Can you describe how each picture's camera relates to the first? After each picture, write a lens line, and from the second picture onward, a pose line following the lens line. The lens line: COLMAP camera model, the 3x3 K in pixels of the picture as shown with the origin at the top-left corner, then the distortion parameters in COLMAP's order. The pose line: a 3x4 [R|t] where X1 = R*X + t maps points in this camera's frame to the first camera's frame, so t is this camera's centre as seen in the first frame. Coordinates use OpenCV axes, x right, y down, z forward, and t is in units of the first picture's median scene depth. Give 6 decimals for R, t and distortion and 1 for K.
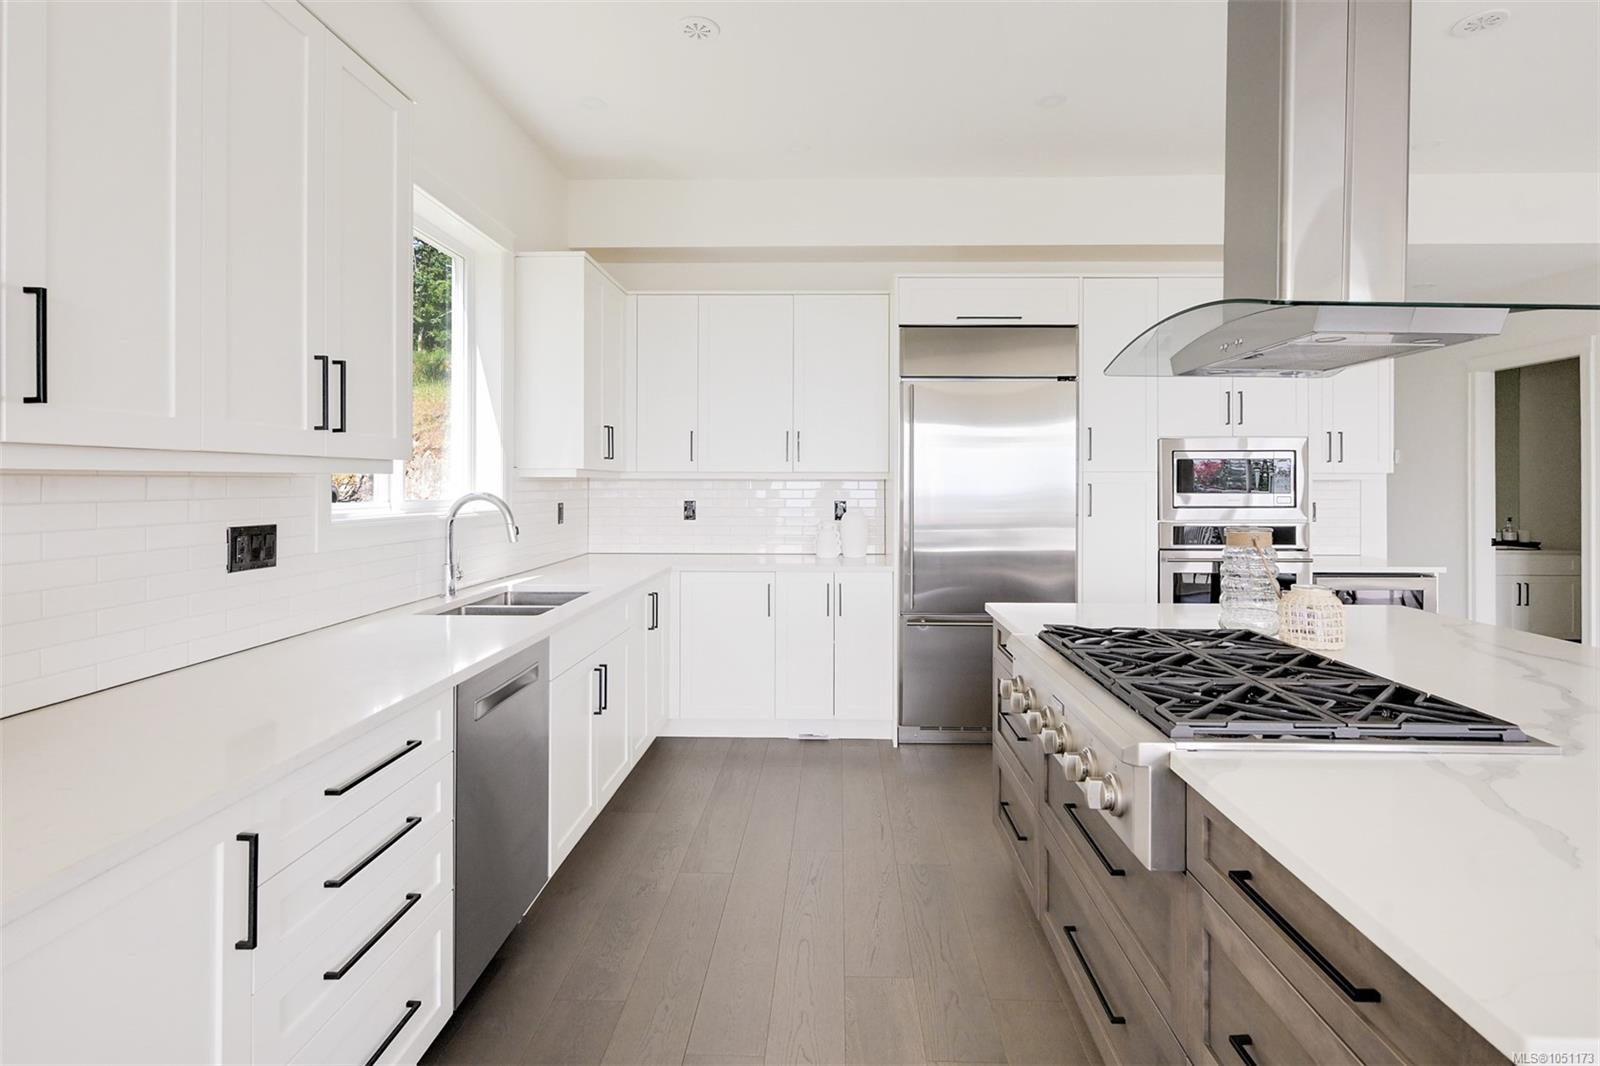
lens RADIAL K [[766.7, 0, 821.8], [0, 766.7, 480.3], [0, 0, 1]] dist [-0.011398, -0.001978]
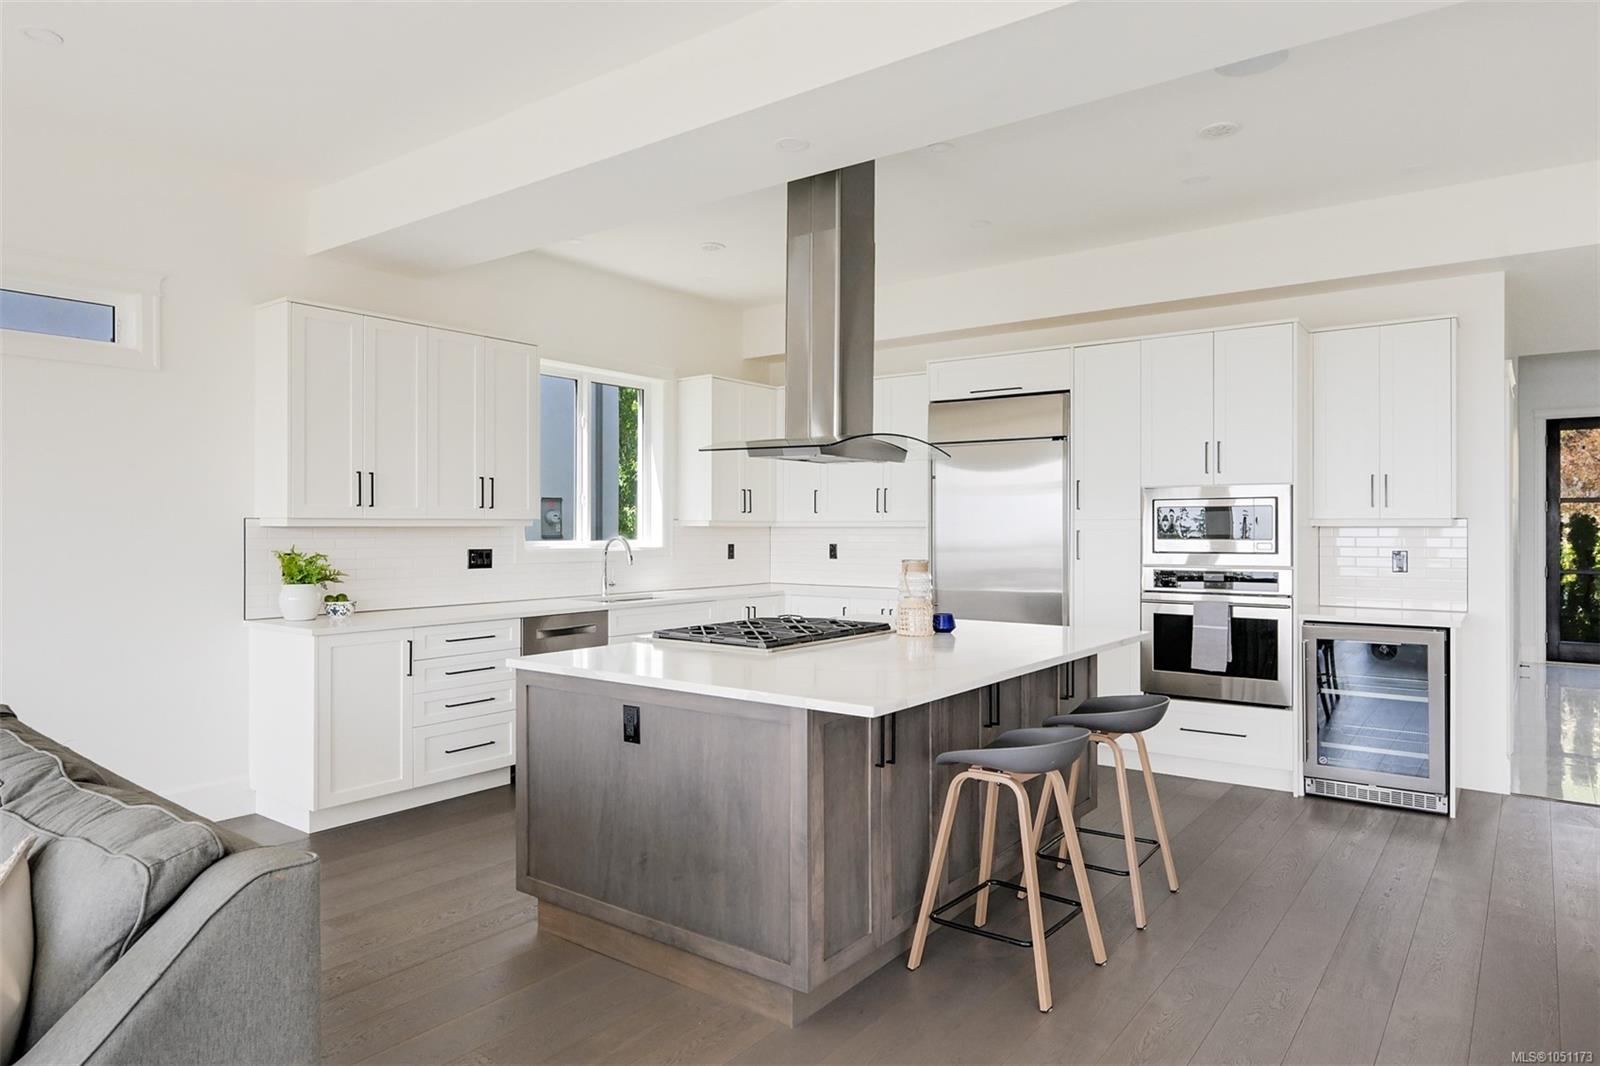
lens RADIAL K [[959.4, 0, 807.2], [0, 959.4, 532.0], [0, 0, 1]] dist [0.000971, -0.000400]
pose [[0.818402, 0.000052, -0.574646, 0.834898], [0.004155, 0.999973, 0.006006, -0.003392], [0.574631, -0.007303, 0.818380, -0.381895]]
